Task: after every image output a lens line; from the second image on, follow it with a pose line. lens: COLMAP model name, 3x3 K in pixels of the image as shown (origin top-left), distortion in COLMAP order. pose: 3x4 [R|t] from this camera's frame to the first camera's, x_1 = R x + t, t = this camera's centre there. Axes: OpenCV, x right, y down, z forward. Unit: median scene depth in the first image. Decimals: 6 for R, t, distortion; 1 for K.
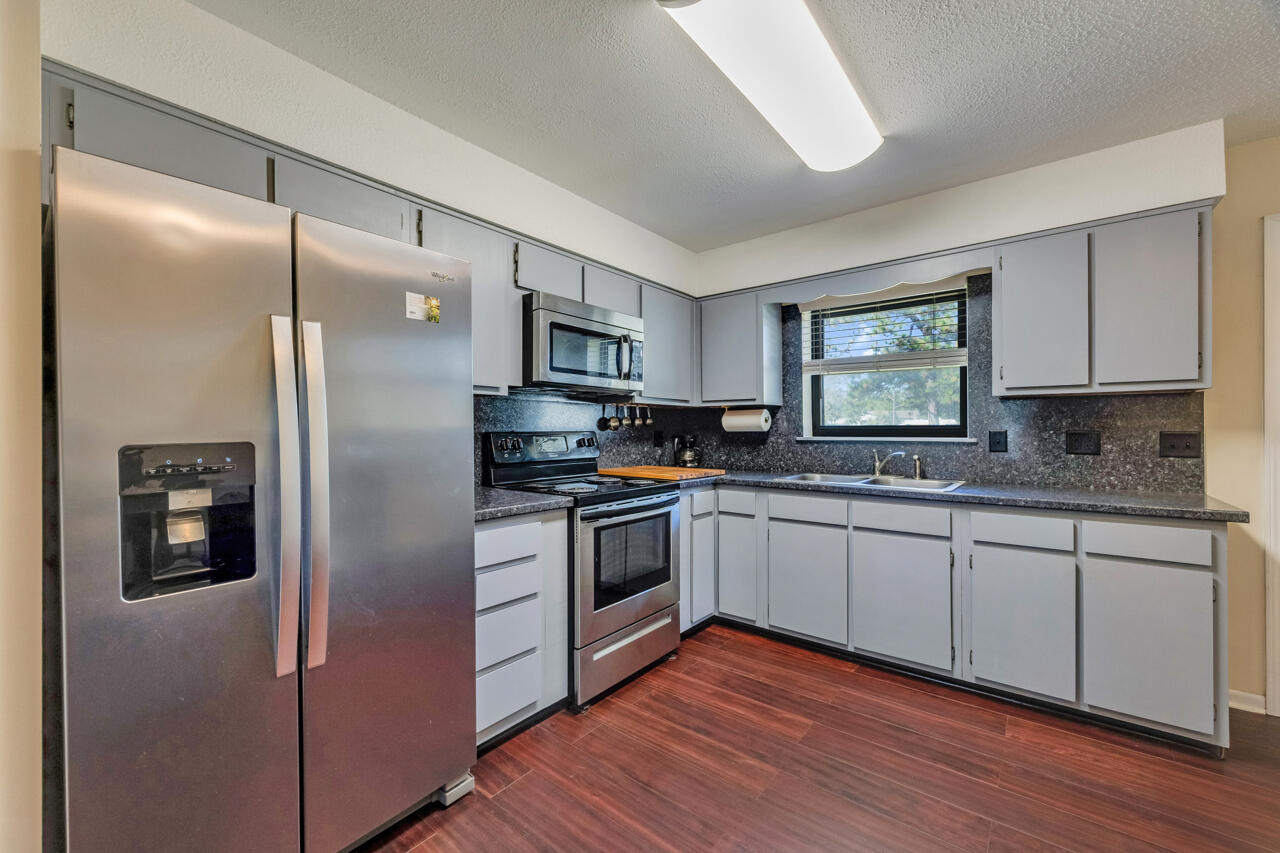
lens RADIAL K [[476.8, 0, 643.6], [0, 476.8, 431.0], [0, 0, 1]] dist [-0.000138, 0.000029]
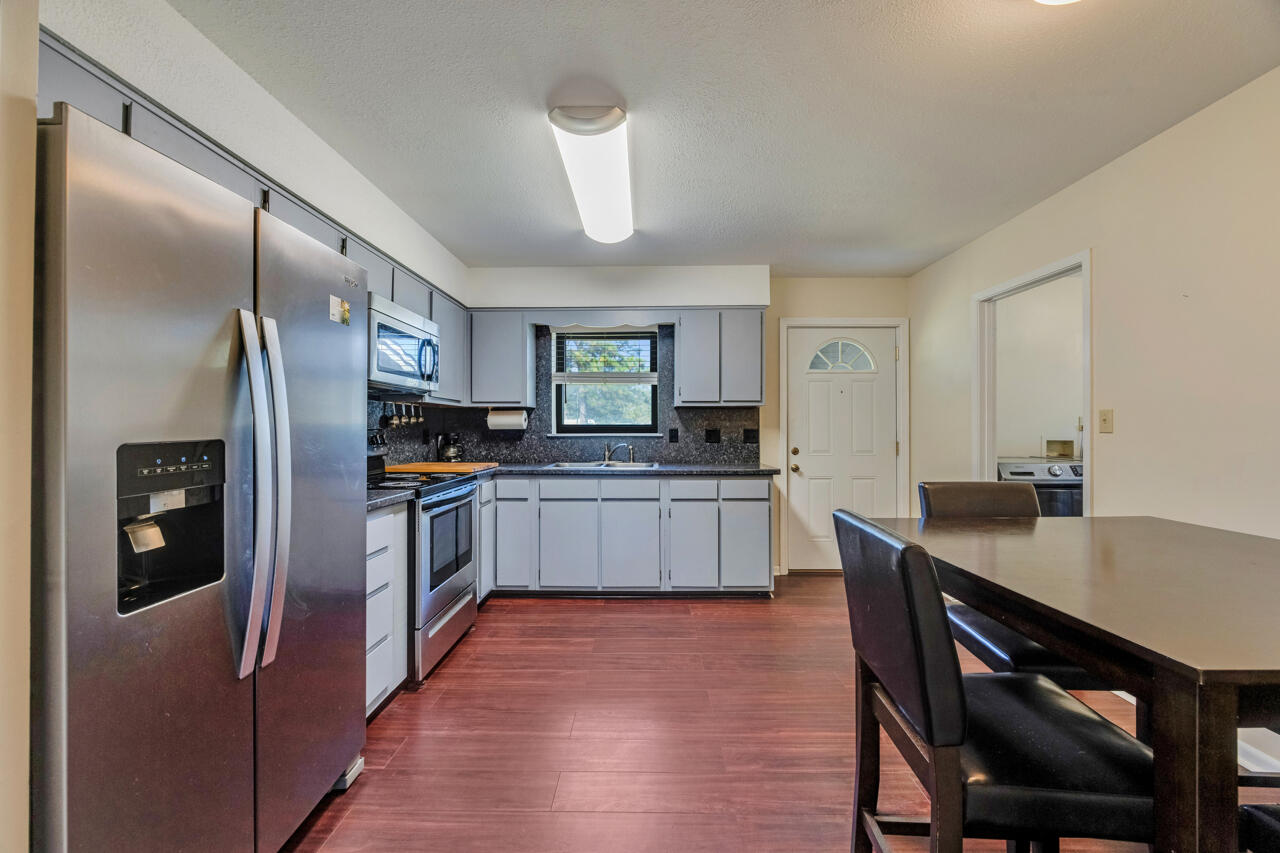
lens RADIAL K [[476.8, 0, 643.6], [0, 476.8, 431.0], [0, 0, 1]] dist [-0.000138, 0.000029]
pose [[0.768627, -0.003936, 0.639685, -0.339482], [0.002031, 0.999991, 0.003712, 0.001785], [-0.639694, -0.001554, 0.768628, -0.125625]]
